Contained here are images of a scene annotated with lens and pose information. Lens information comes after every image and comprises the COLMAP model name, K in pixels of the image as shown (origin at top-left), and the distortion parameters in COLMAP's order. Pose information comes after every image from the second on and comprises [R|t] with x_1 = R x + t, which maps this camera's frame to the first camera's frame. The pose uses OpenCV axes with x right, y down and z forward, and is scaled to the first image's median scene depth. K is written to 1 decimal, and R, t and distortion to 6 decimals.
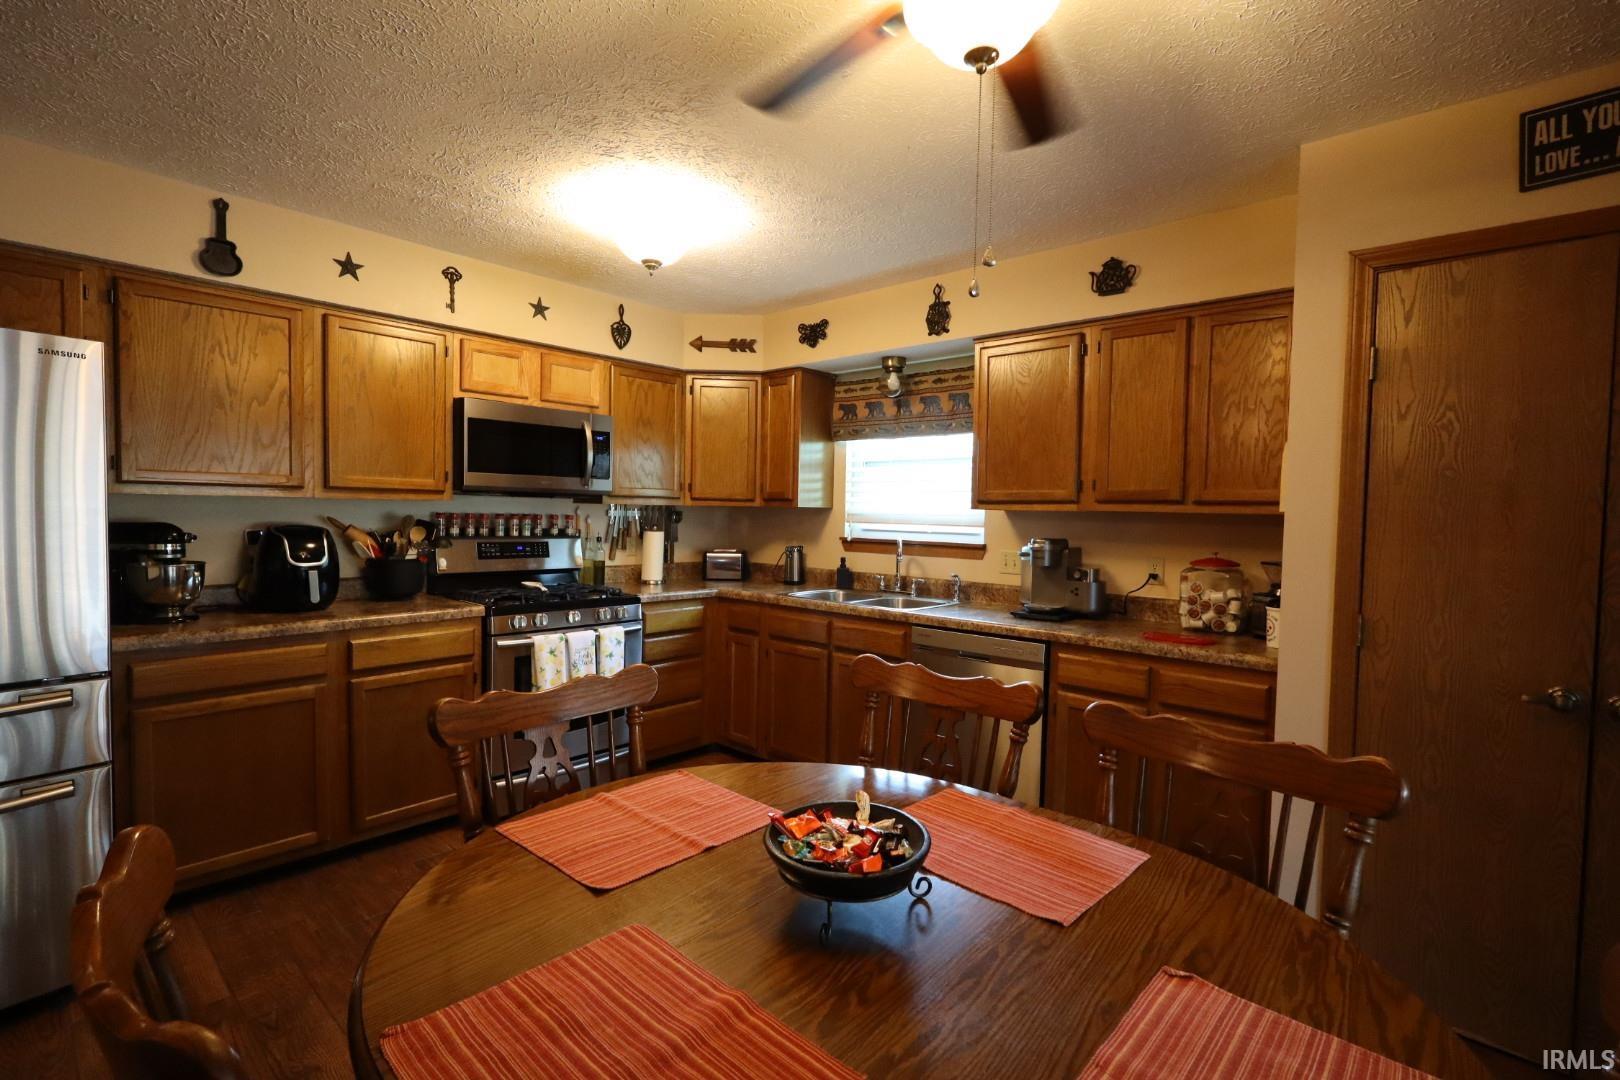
lens RADIAL K [[750.8, 0, 810.0], [0, 750.8, 540.0], [0, 0, 1]] dist [0.000253, 0.000838]
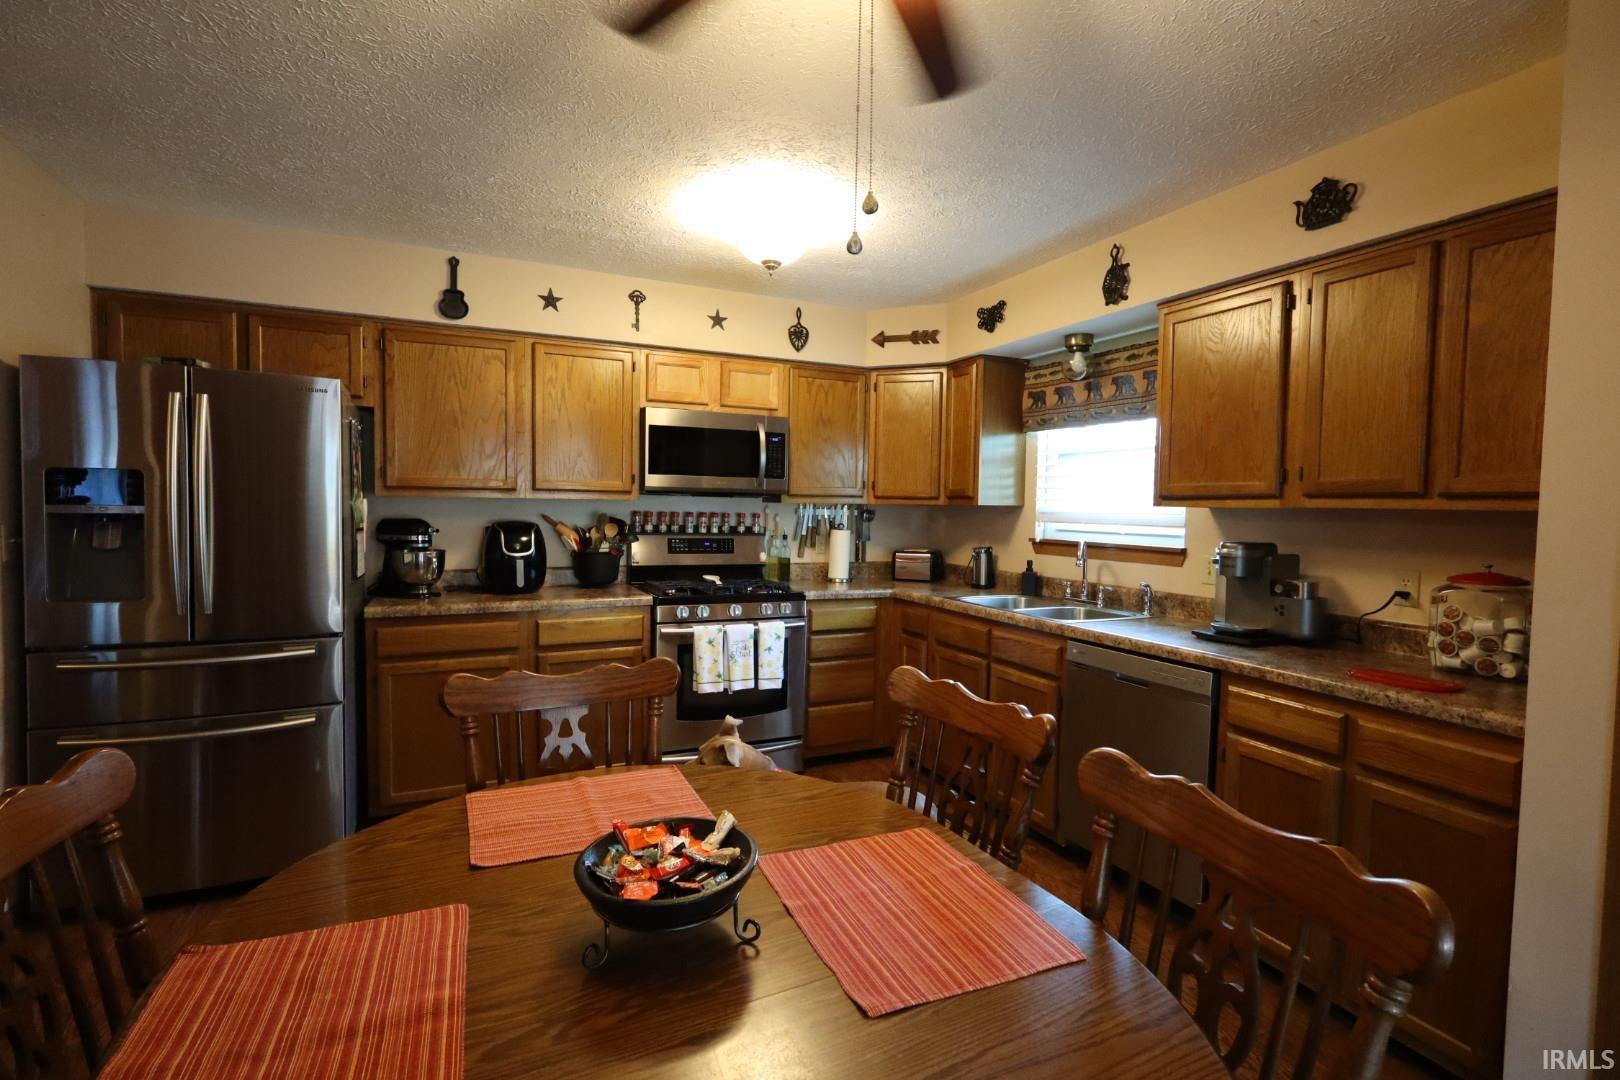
lens RADIAL K [[750.8, 0, 810.0], [0, 750.8, 540.0], [0, 0, 1]] dist [0.000253, 0.000838]
pose [[0.919972, 0.014057, -0.391733, 0.201797], [-0.014177, 0.999896, 0.002586, 0.000051], [0.391729, 0.003174, 0.920075, 0.077795]]
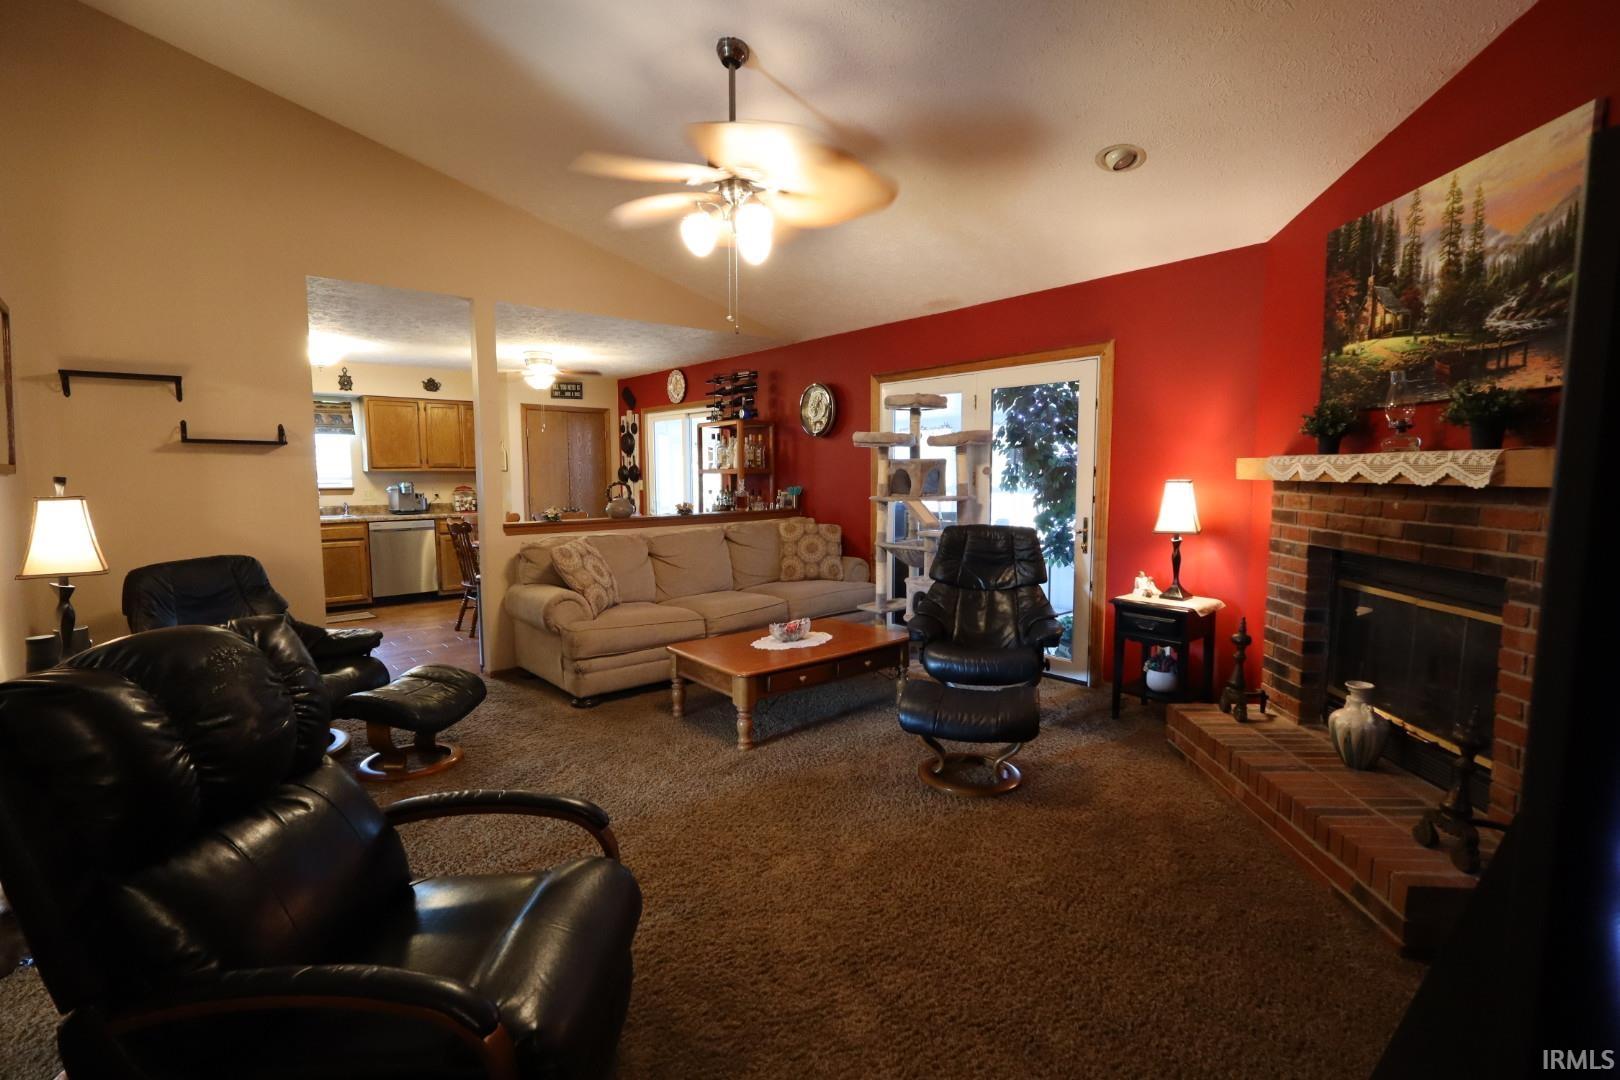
lens RADIAL K [[750.8, 0, 810.0], [0, 750.8, 540.0], [0, 0, 1]] dist [0.000253, 0.000838]
pose [[0.119466, -0.111524, 0.986555, -1.981418], [0.042018, 0.993349, 0.107204, -0.022653], [-0.991949, 0.028646, 0.123358, -0.622281]]
